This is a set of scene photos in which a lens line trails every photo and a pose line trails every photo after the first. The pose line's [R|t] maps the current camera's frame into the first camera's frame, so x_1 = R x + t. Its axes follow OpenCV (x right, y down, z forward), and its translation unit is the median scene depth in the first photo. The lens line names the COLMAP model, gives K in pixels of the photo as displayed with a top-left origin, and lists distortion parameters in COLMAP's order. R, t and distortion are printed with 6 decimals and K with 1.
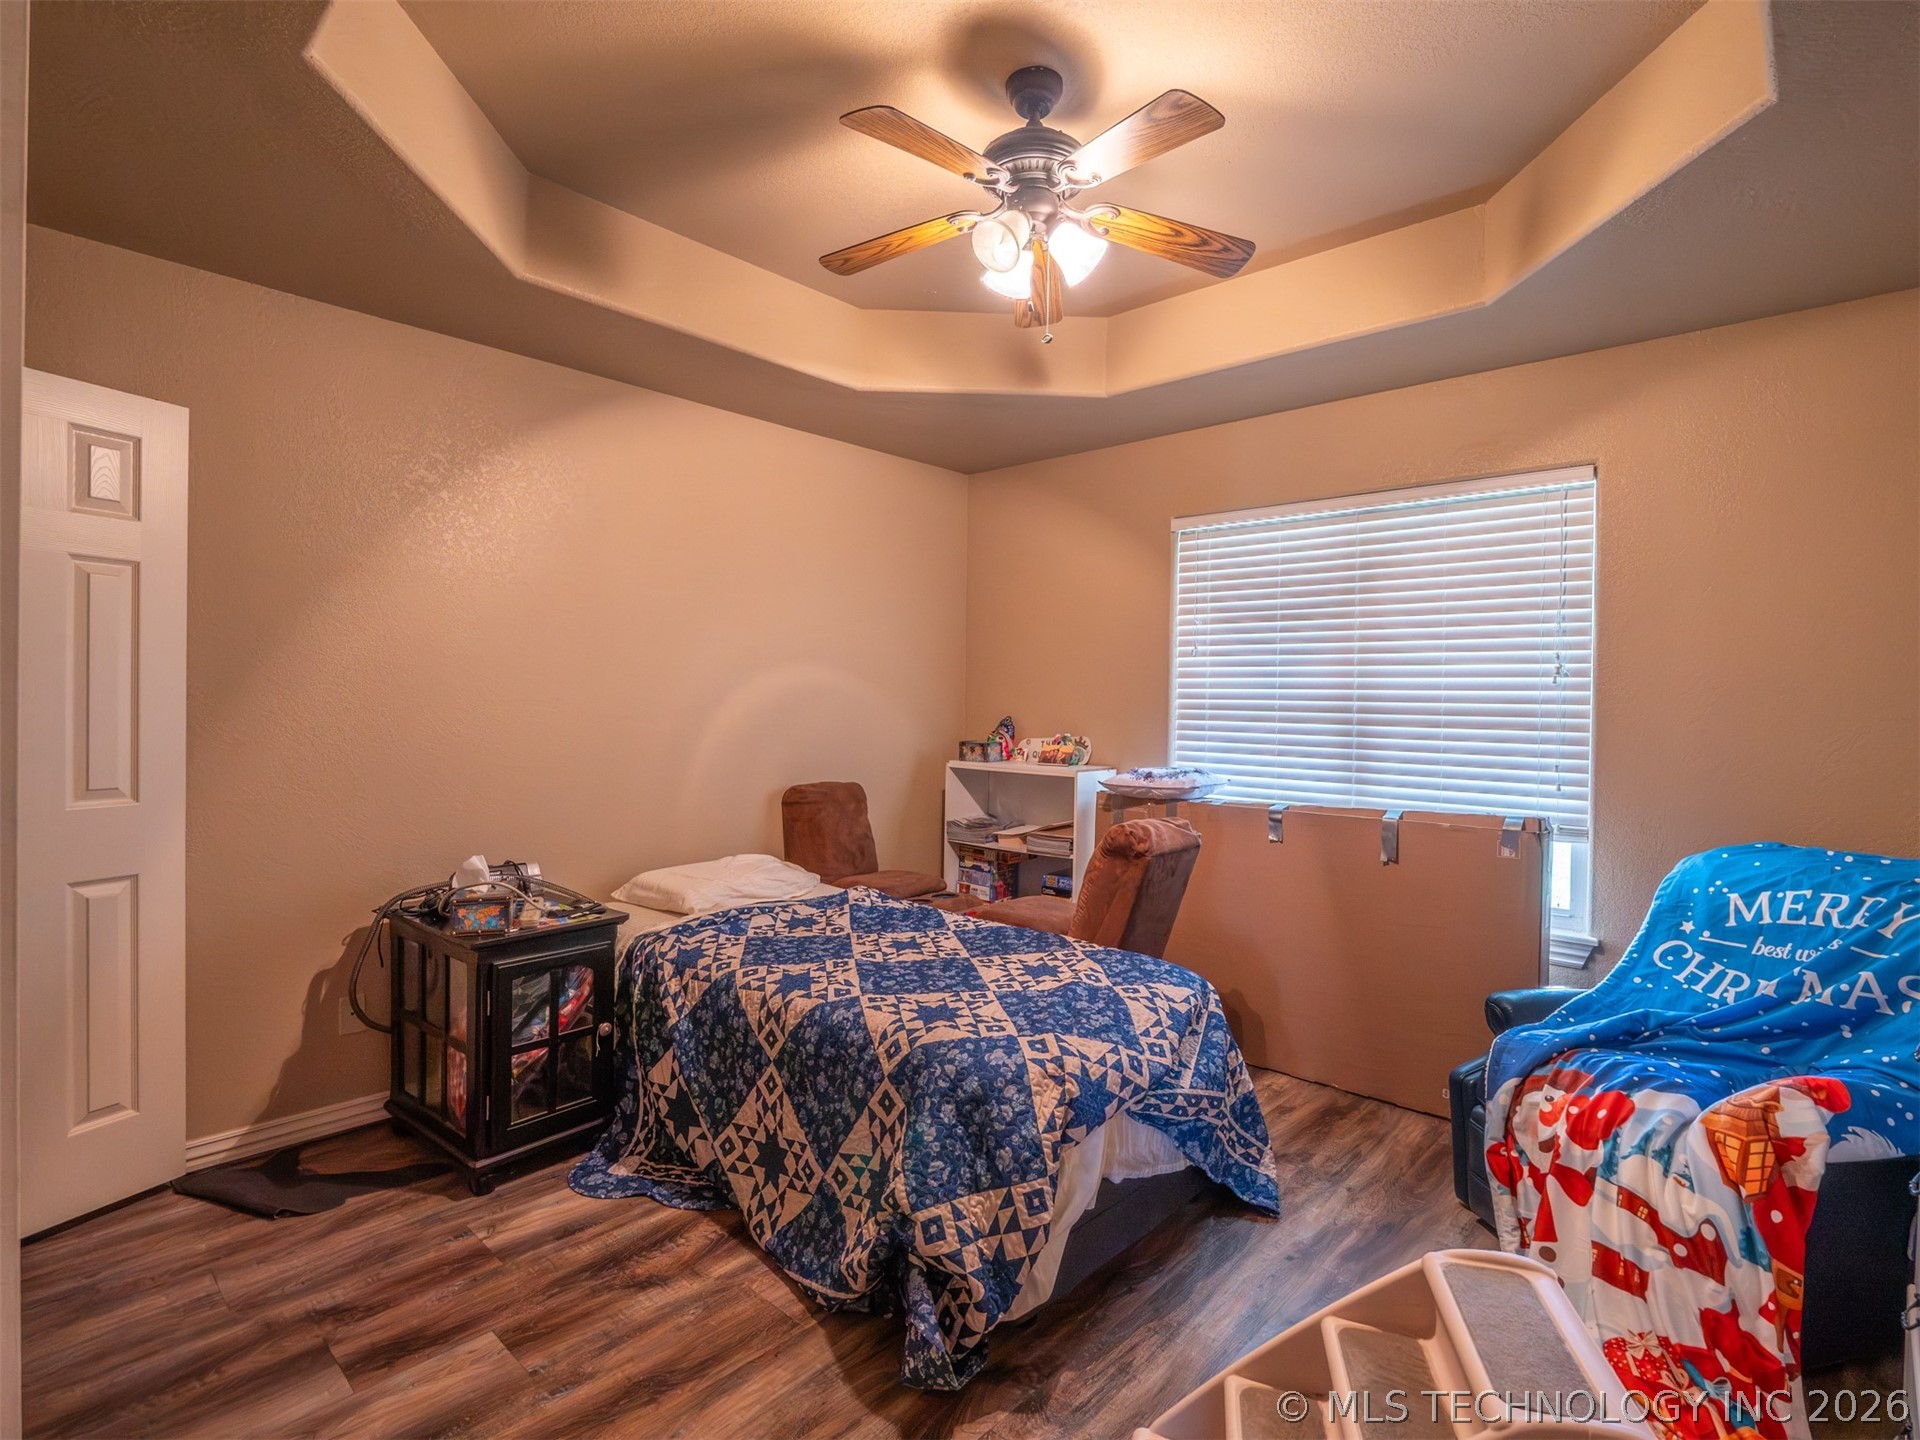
lens RADIAL K [[953.3, 0, 960.2], [0, 953.3, 715.7], [0, 0, 1]] dist [-0.008868, -0.001791]
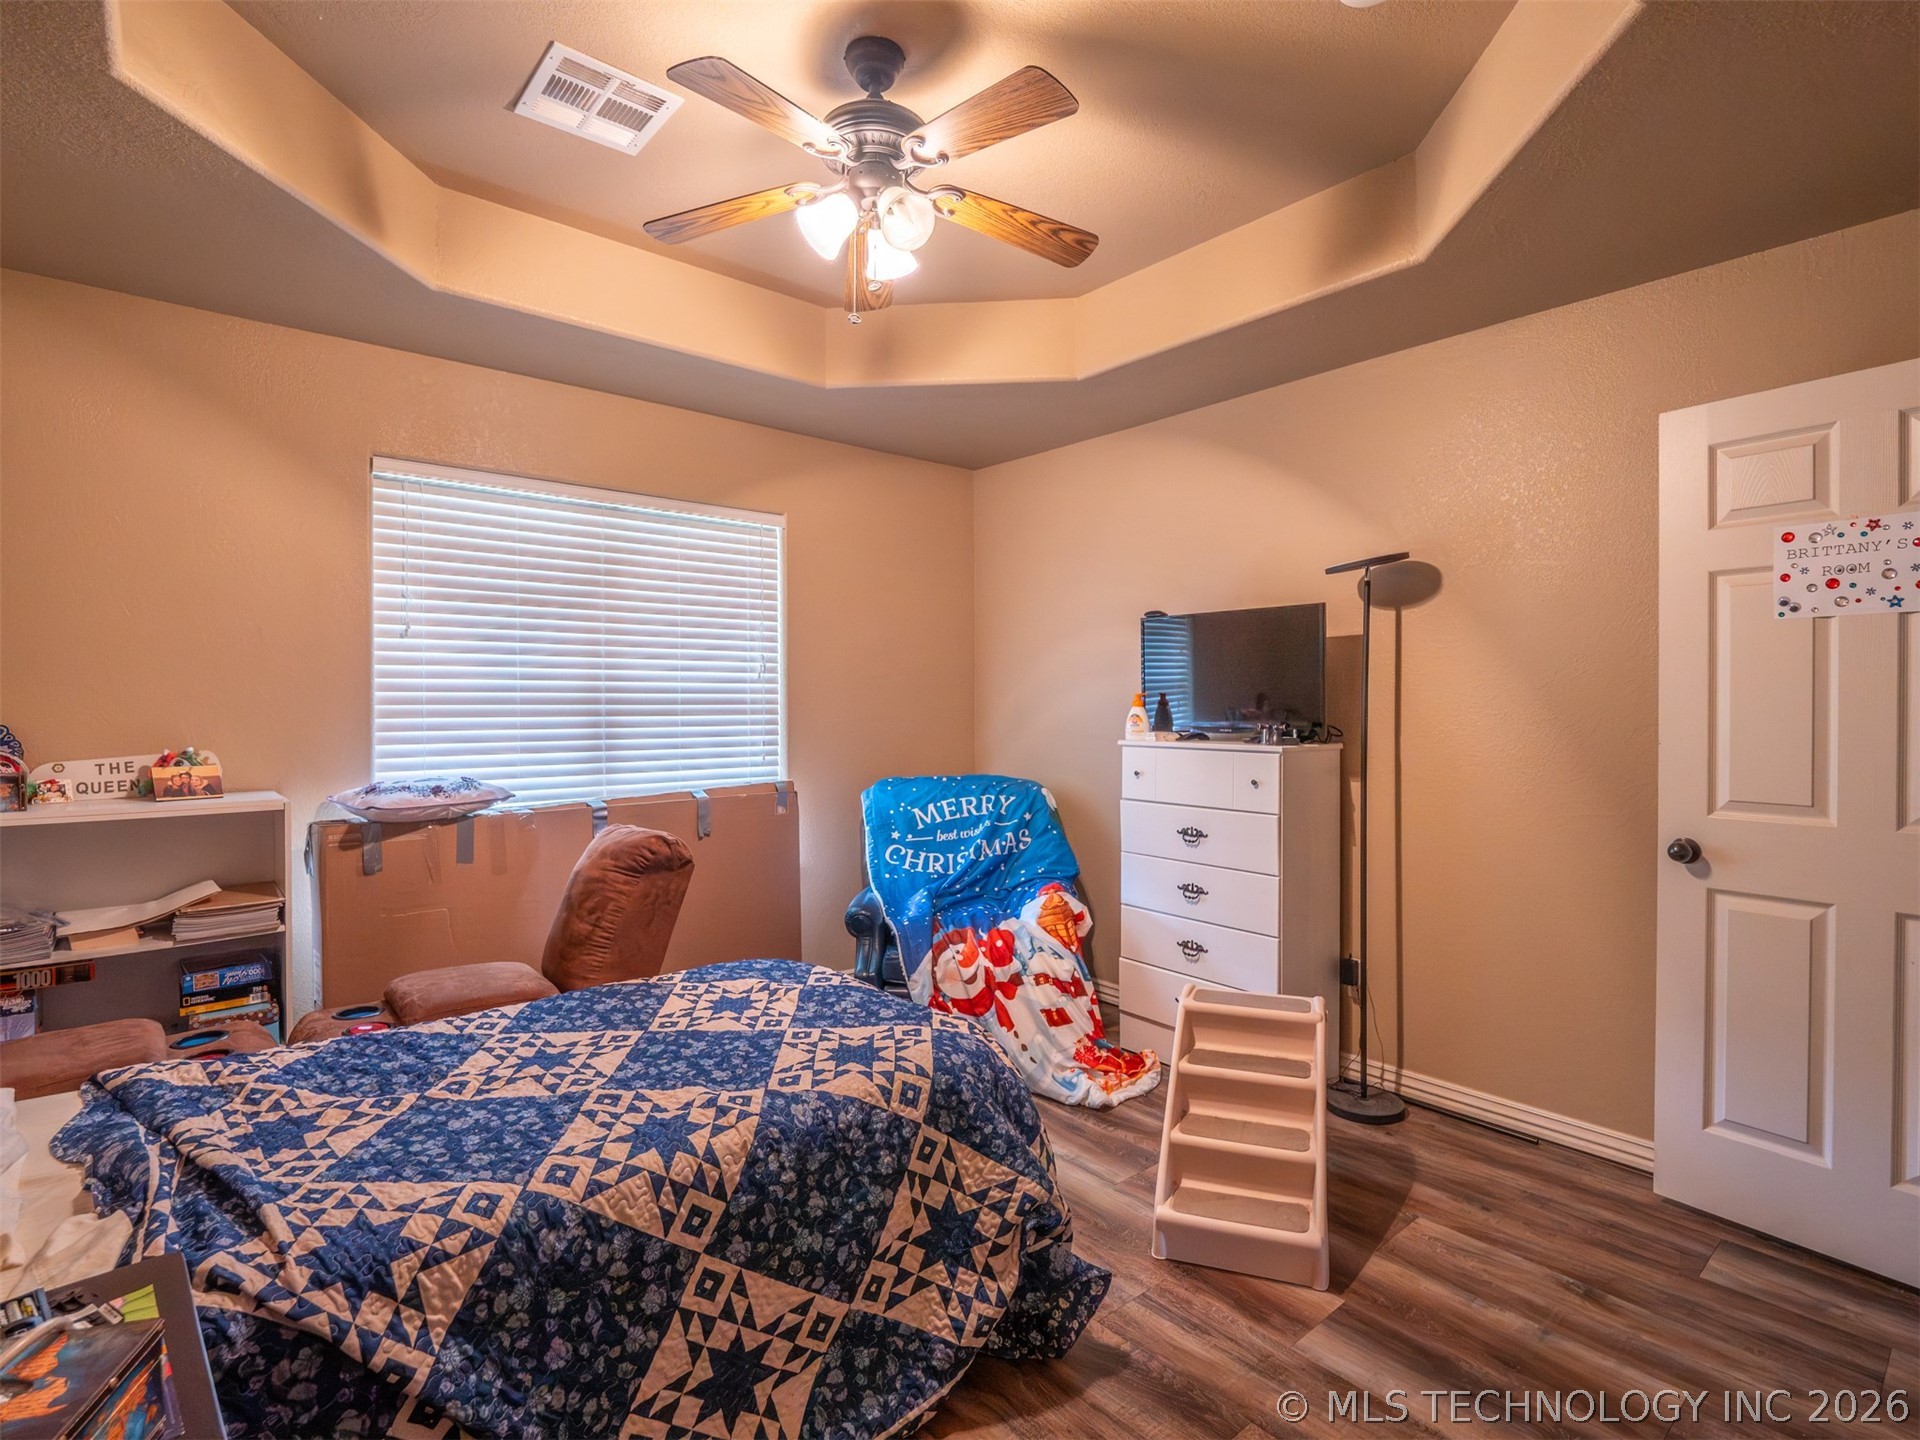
lens RADIAL K [[953.3, 0, 964.7], [0, 953.3, 714.3], [0, 0, 1]] dist [-0.008868, -0.001791]
pose [[0.110865, -0.032618, 0.993300, -0.761463], [0.016977, 0.999378, 0.030923, -0.023474], [-0.993690, 0.013435, 0.111350, 0.691496]]
